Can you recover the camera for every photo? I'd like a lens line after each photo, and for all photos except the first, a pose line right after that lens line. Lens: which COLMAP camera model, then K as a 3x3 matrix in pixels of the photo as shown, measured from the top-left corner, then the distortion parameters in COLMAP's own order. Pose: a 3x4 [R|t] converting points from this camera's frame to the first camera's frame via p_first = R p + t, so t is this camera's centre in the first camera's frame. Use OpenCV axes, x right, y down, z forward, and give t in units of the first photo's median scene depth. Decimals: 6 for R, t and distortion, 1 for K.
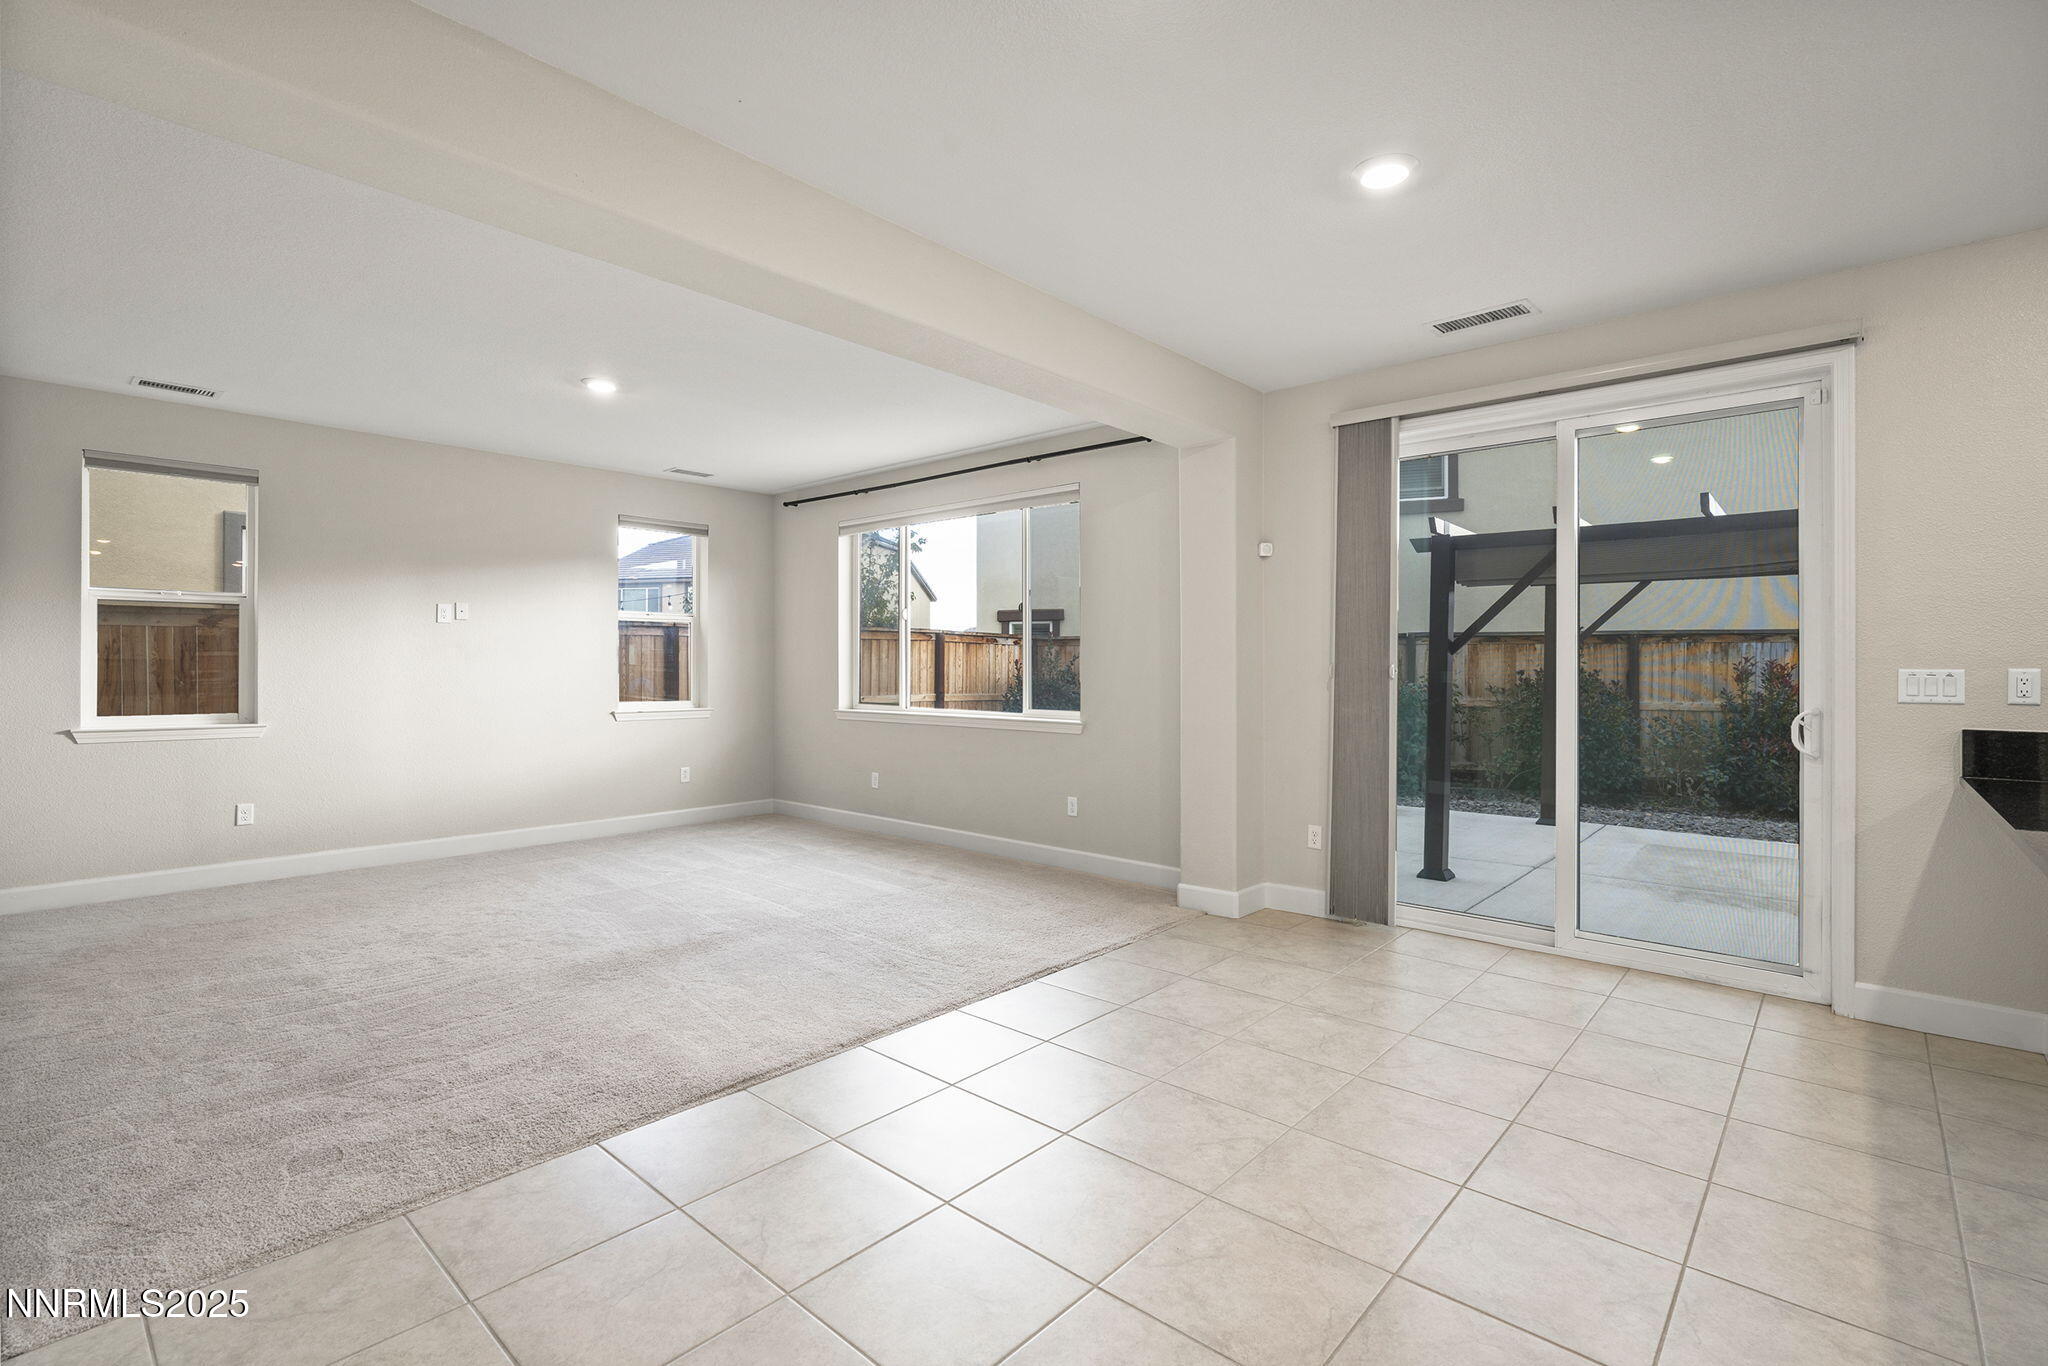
lens RADIAL K [[940.6, 0, 1013.6], [0, 940.6, 661.9], [0, 0, 1]] dist [-0.001949, 0.000996]
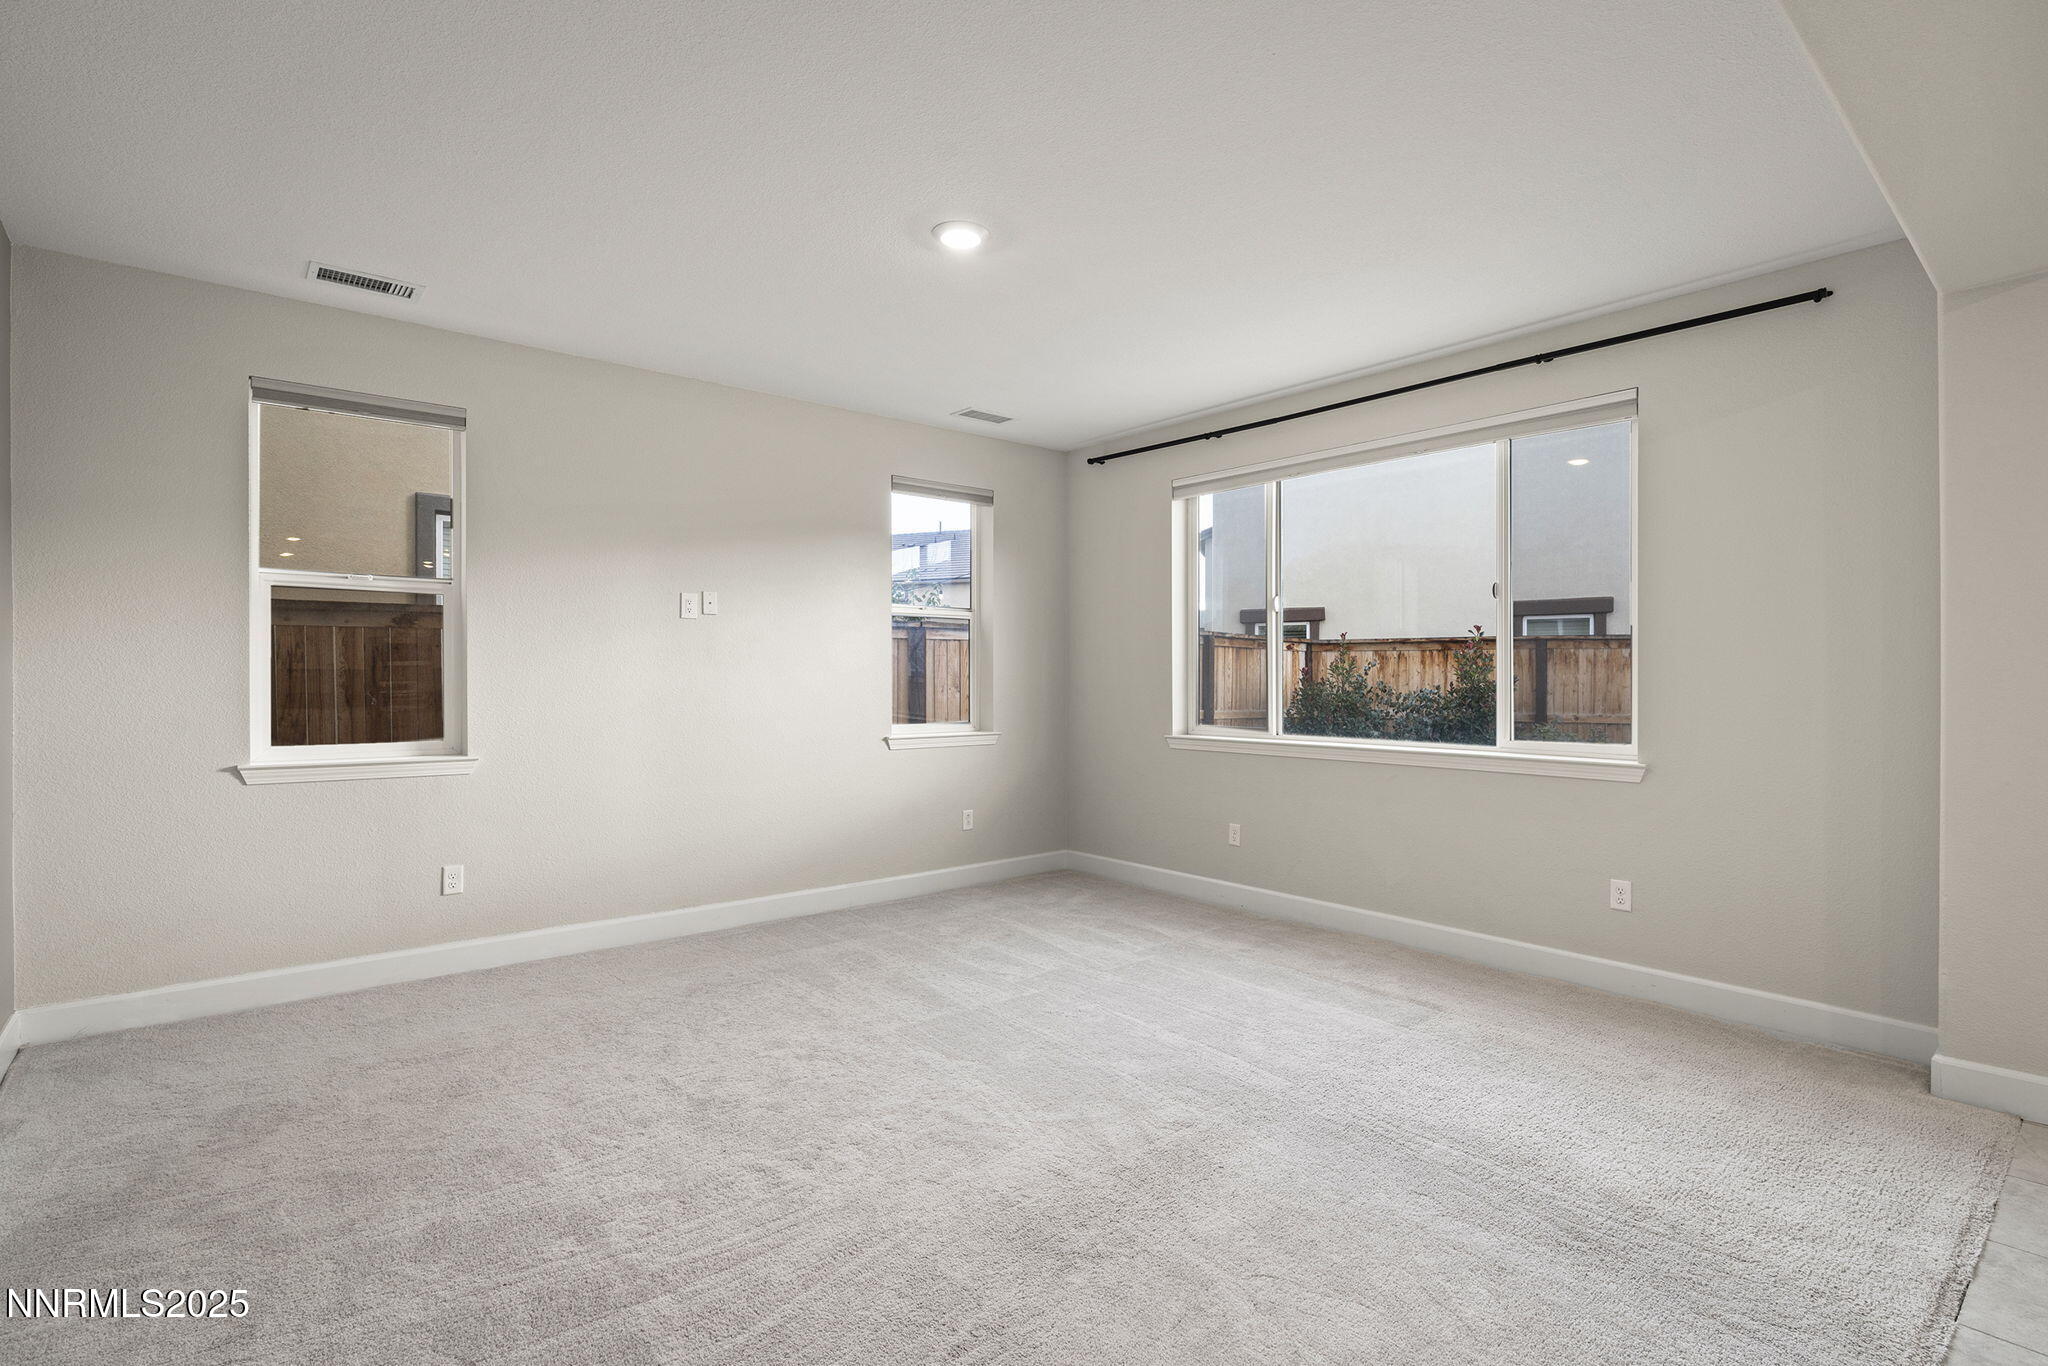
lens RADIAL K [[940.6, 0, 987.4], [0, 940.6, 679.4], [0, 0, 1]] dist [-0.001949, 0.000996]
pose [[0.989772, -0.000413, -0.142654, -0.261391], [0.001642, 0.999963, 0.008502, 0.000470], [0.142646, -0.008649, 0.989736, 0.291236]]
